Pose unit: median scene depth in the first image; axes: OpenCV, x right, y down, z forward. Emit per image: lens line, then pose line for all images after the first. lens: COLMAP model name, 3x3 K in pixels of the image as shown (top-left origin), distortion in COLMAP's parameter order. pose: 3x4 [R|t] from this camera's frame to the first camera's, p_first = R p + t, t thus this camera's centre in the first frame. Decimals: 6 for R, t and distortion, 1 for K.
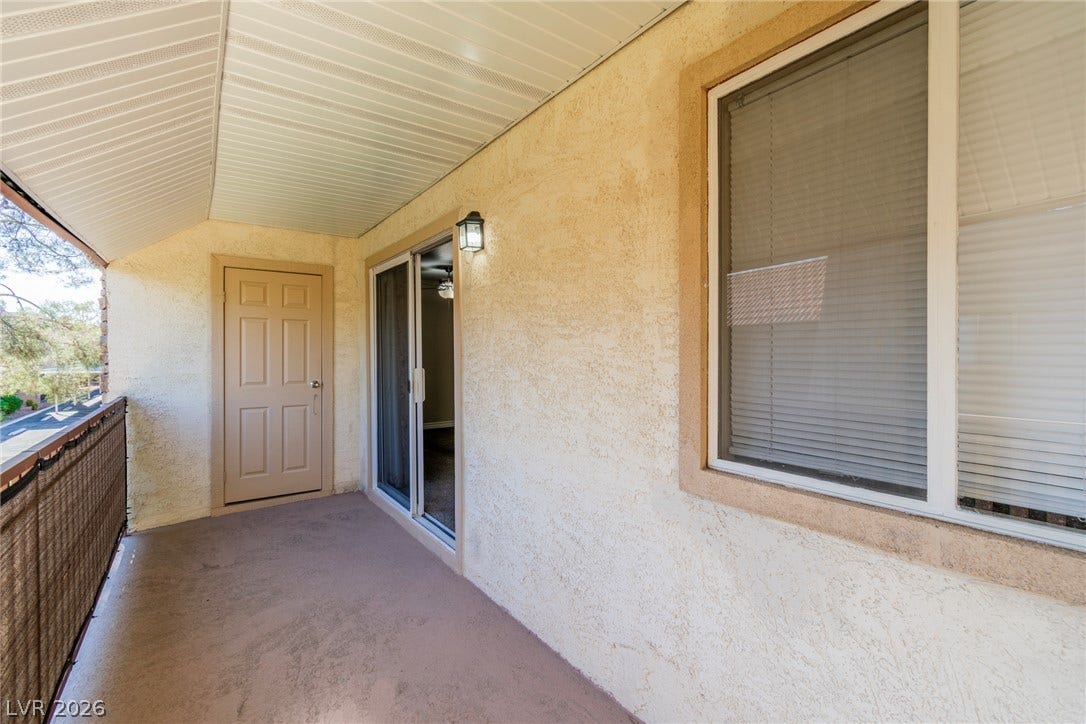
lens RADIAL K [[482.9, 0, 546.8], [0, 482.9, 356.6], [0, 0, 1]] dist [0.005644, -0.003377]
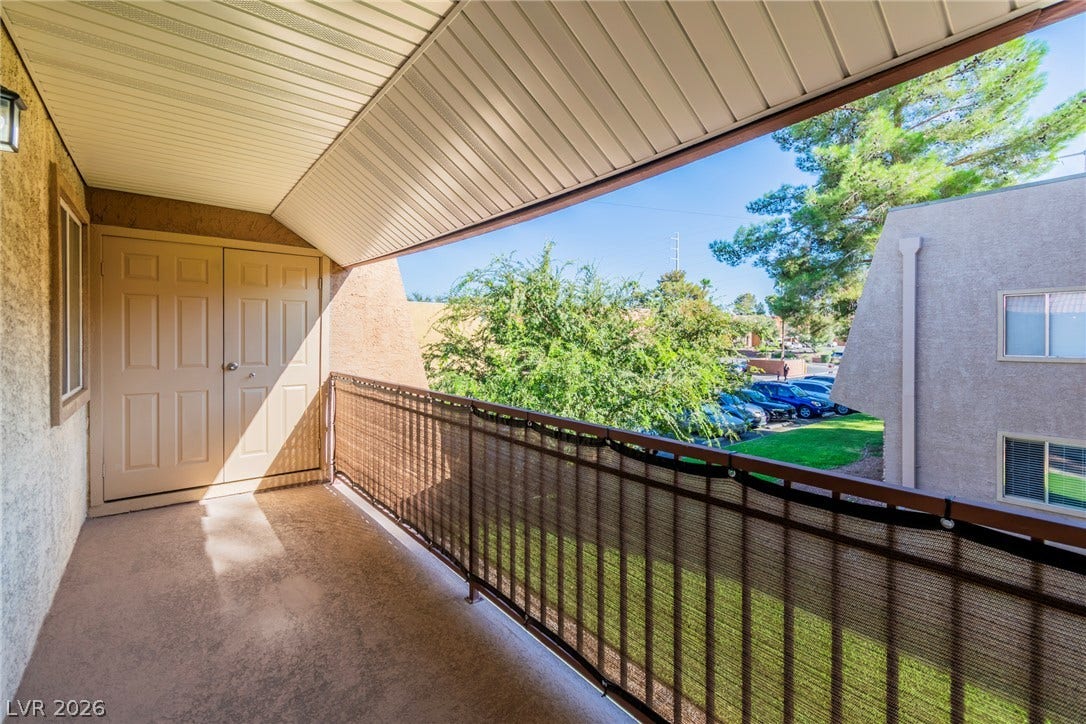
lens RADIAL K [[482.9, 0, 546.8], [0, 482.9, 356.6], [0, 0, 1]] dist [0.005644, -0.003377]
pose [[-0.998890, -0.002116, -0.047063, -0.888754], [-0.003887, 0.999286, 0.037570, -0.011181], [0.046950, 0.037711, -0.998185, 1.881242]]
